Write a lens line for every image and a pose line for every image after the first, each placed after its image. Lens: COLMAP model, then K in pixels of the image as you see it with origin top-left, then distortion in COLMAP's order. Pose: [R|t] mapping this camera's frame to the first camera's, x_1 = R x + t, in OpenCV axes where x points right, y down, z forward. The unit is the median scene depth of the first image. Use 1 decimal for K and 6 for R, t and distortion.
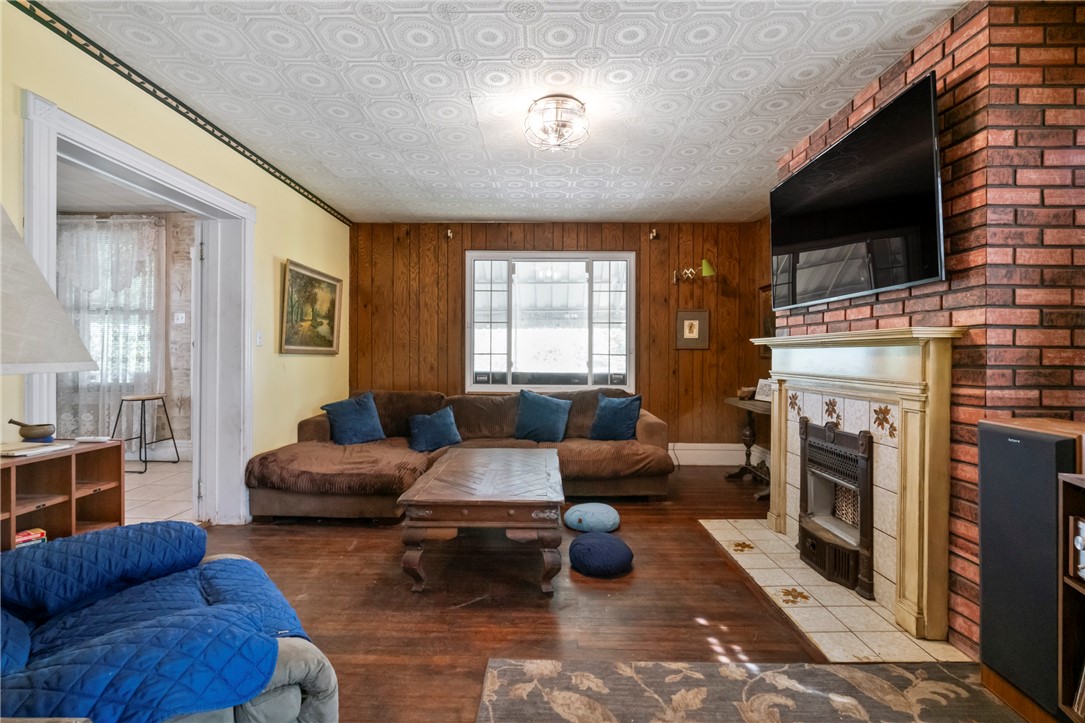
lens RADIAL K [[491.4, 0, 534.3], [0, 491.4, 355.9], [0, 0, 1]] dist [-0.003909, 0.000203]
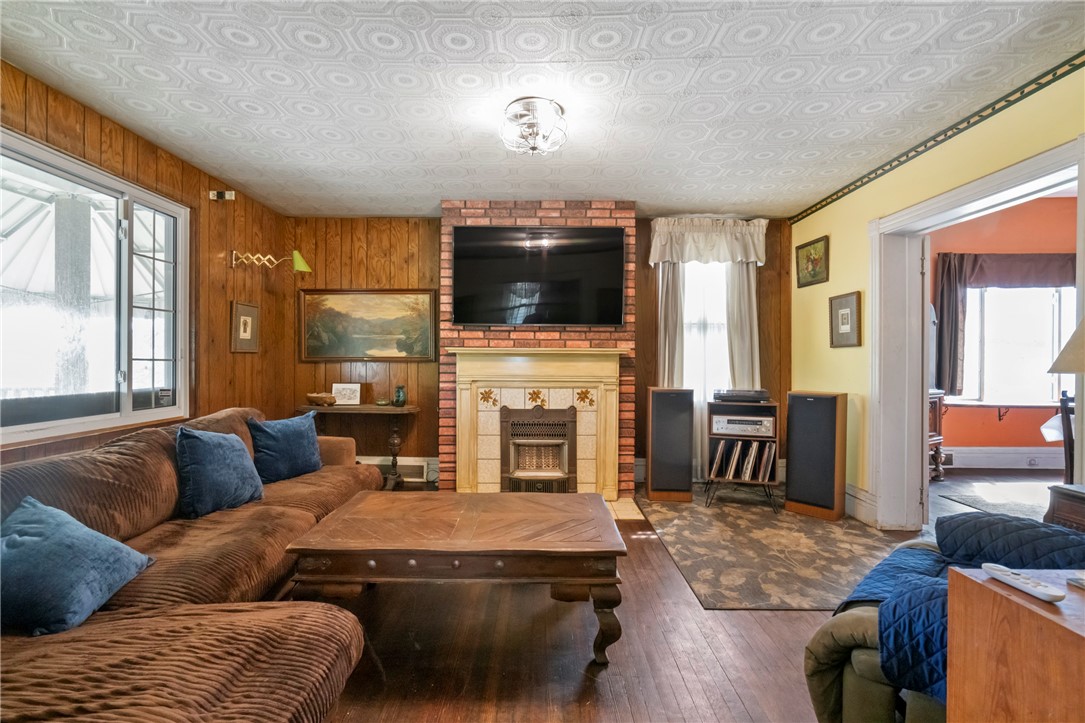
lens RADIAL K [[491.4, 0, 540.0], [0, 491.4, 361.5], [0, 0, 1]] dist [-0.003909, 0.000203]
pose [[-0.017454, -0.007230, 0.999822, -1.075975], [-0.003567, 0.999968, 0.007169, -0.014787], [-0.999841, -0.003441, -0.017480, 1.165946]]
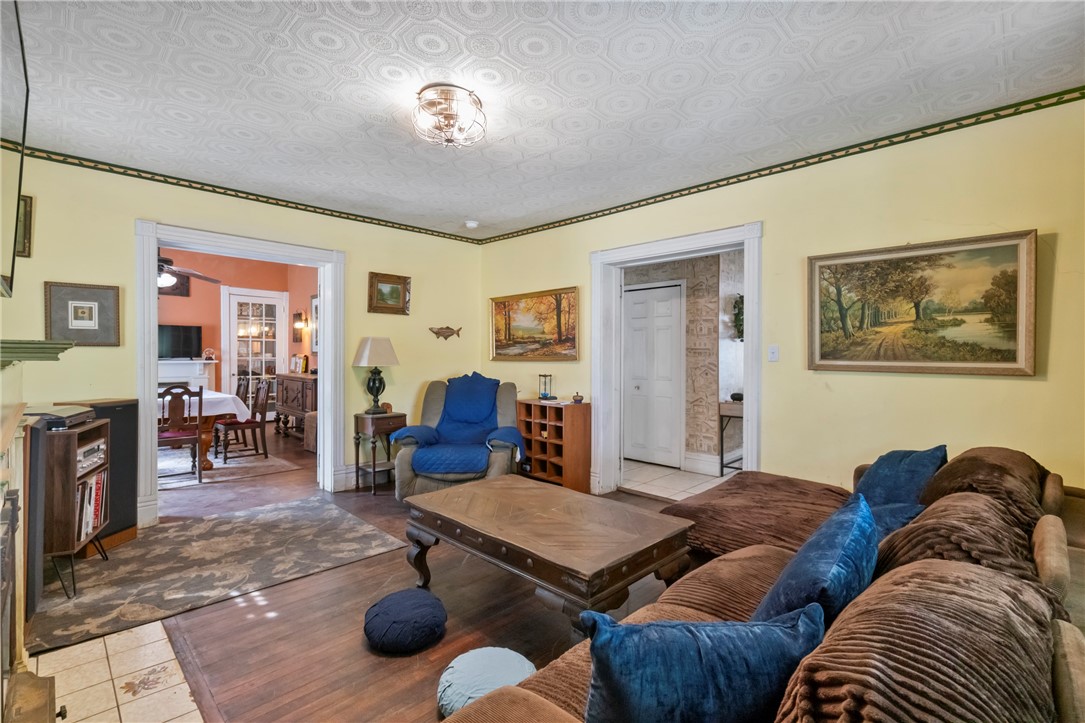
lens RADIAL K [[491.4, 0, 539.3], [0, 491.4, 356.0], [0, 0, 1]] dist [-0.003909, 0.000203]
pose [[-0.700330, -0.001596, -0.713817, 0.656224], [-0.008712, 0.999942, 0.006312, -0.047391], [0.713766, 0.010639, -0.700304, 2.036150]]
